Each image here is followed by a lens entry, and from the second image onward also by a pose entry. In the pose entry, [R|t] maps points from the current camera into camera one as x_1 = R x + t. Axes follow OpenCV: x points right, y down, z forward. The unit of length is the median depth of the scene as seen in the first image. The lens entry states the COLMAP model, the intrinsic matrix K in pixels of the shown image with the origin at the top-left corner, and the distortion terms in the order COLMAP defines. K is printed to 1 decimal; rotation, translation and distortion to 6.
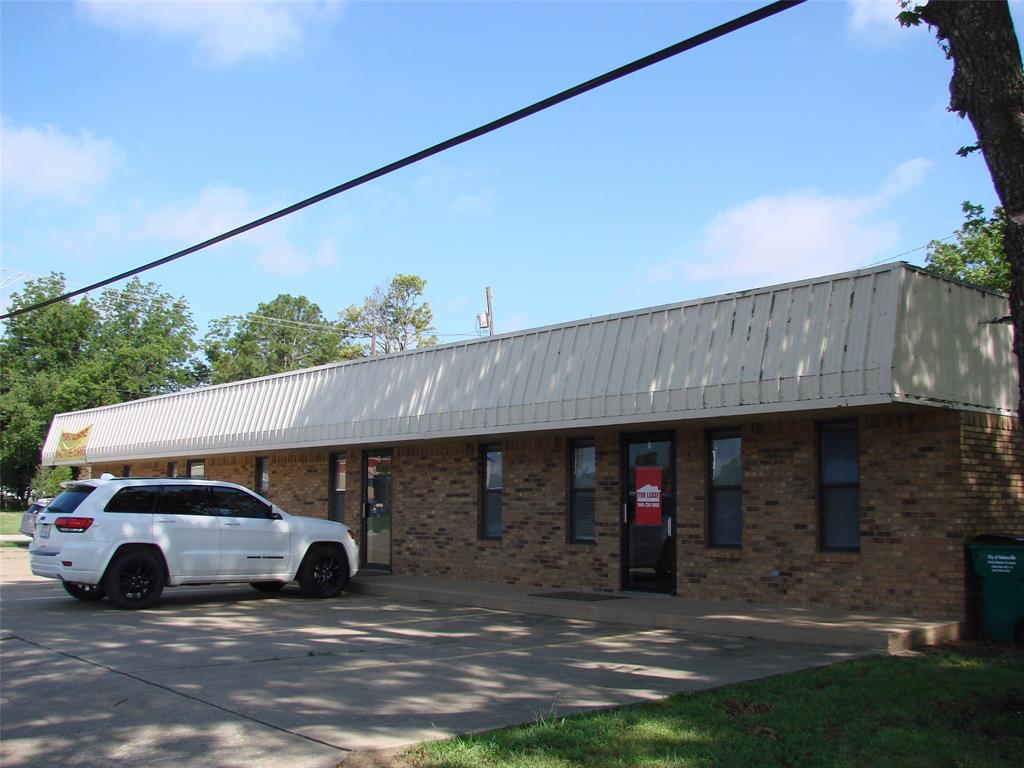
lens RADIAL K [[1083.2, 0, 521.9], [0, 1083.2, 387.7], [0, 0, 1]] dist [-0.115503, 0.000000]
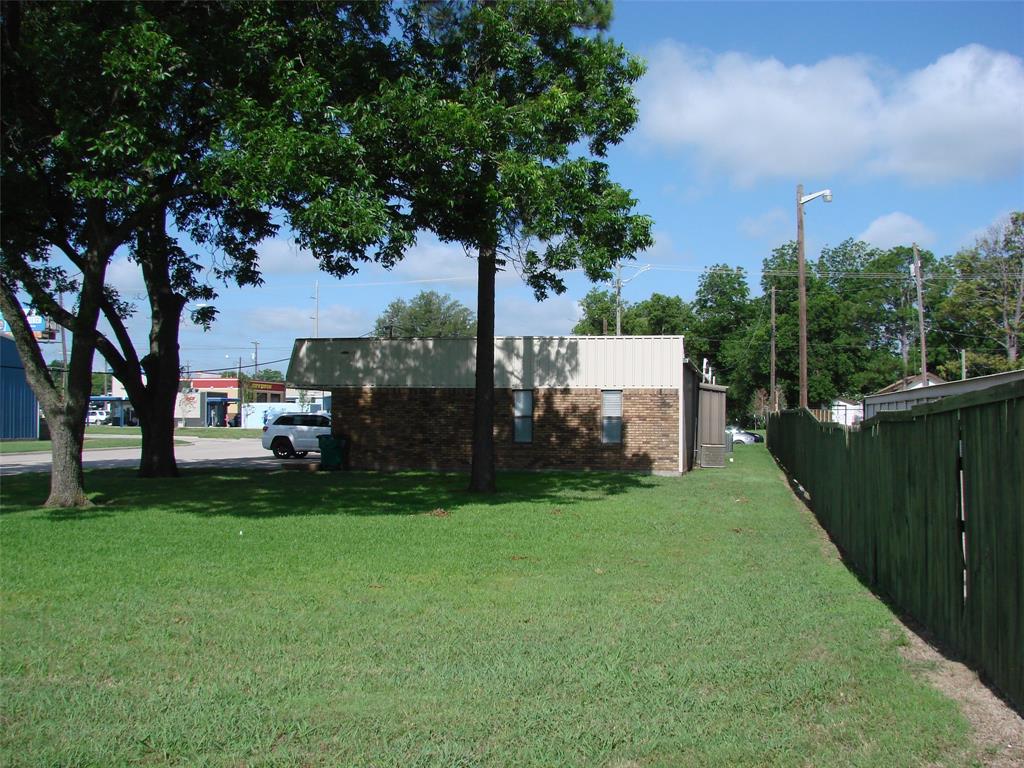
lens RADIAL K [[1083.2, 0, 515.1], [0, 1083.2, 382.1], [0, 0, 1]] dist [-0.115503, 0.000000]
pose [[0.605753, -0.029408, -0.795109, 2.050130], [0.085043, 0.995985, 0.027952, -0.021199], [0.791095, -0.084550, 0.605822, -0.213150]]
